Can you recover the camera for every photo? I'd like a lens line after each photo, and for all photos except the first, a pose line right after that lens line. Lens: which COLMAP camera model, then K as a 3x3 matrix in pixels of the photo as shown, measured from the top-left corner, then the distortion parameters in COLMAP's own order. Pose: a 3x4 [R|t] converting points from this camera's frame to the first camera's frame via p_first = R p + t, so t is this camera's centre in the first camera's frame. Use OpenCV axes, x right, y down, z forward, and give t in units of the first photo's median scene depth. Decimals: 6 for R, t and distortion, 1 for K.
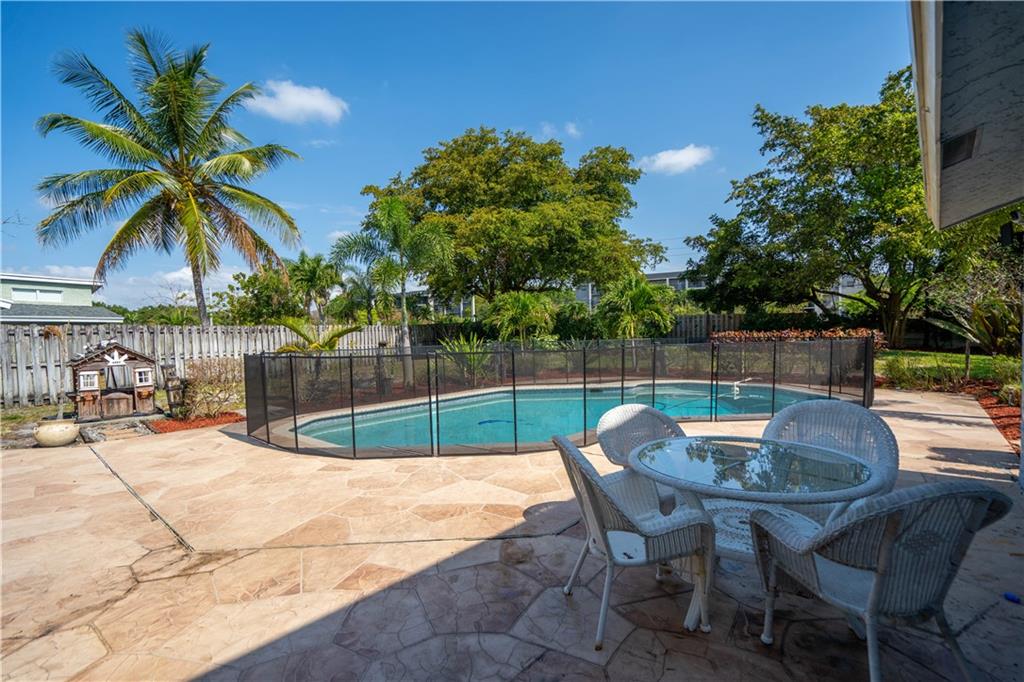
lens RADIAL K [[475.7, 0, 513.2], [0, 475.7, 343.4], [0, 0, 1]] dist [-0.000364, -0.000571]
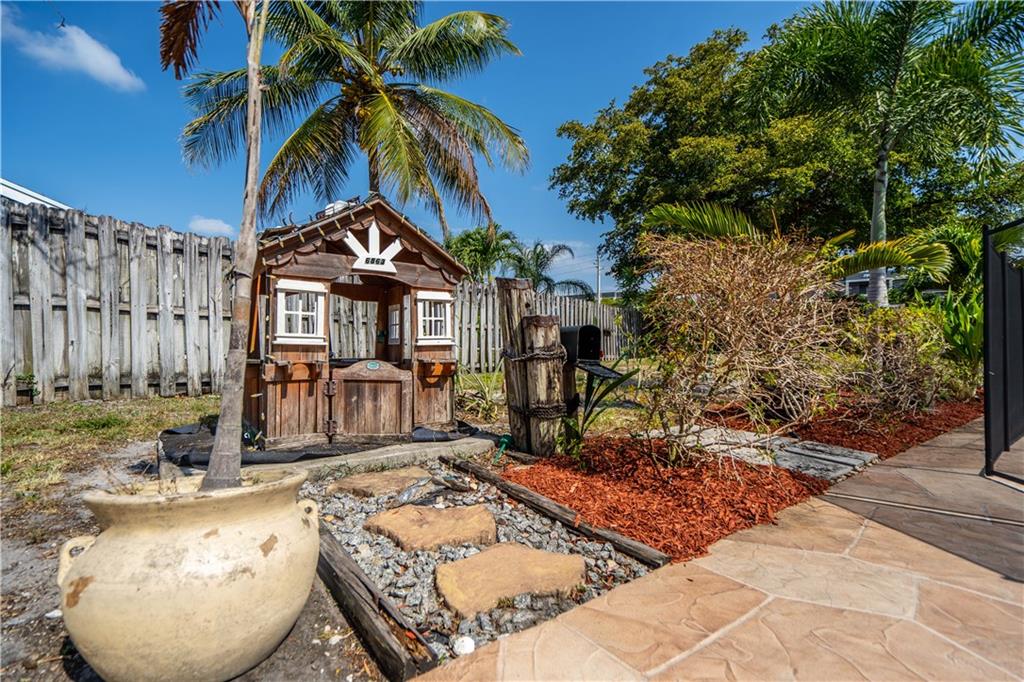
lens RADIAL K [[475.8, 0, 489.9], [0, 475.8, 349.6], [0, 0, 1]] dist [0.014715, 0.000018]
pose [[0.976242, 0.025066, -0.215229, -0.659446], [-0.029762, 0.999384, -0.018605, 0.094830], [0.214630, 0.024569, 0.976386, 0.681477]]
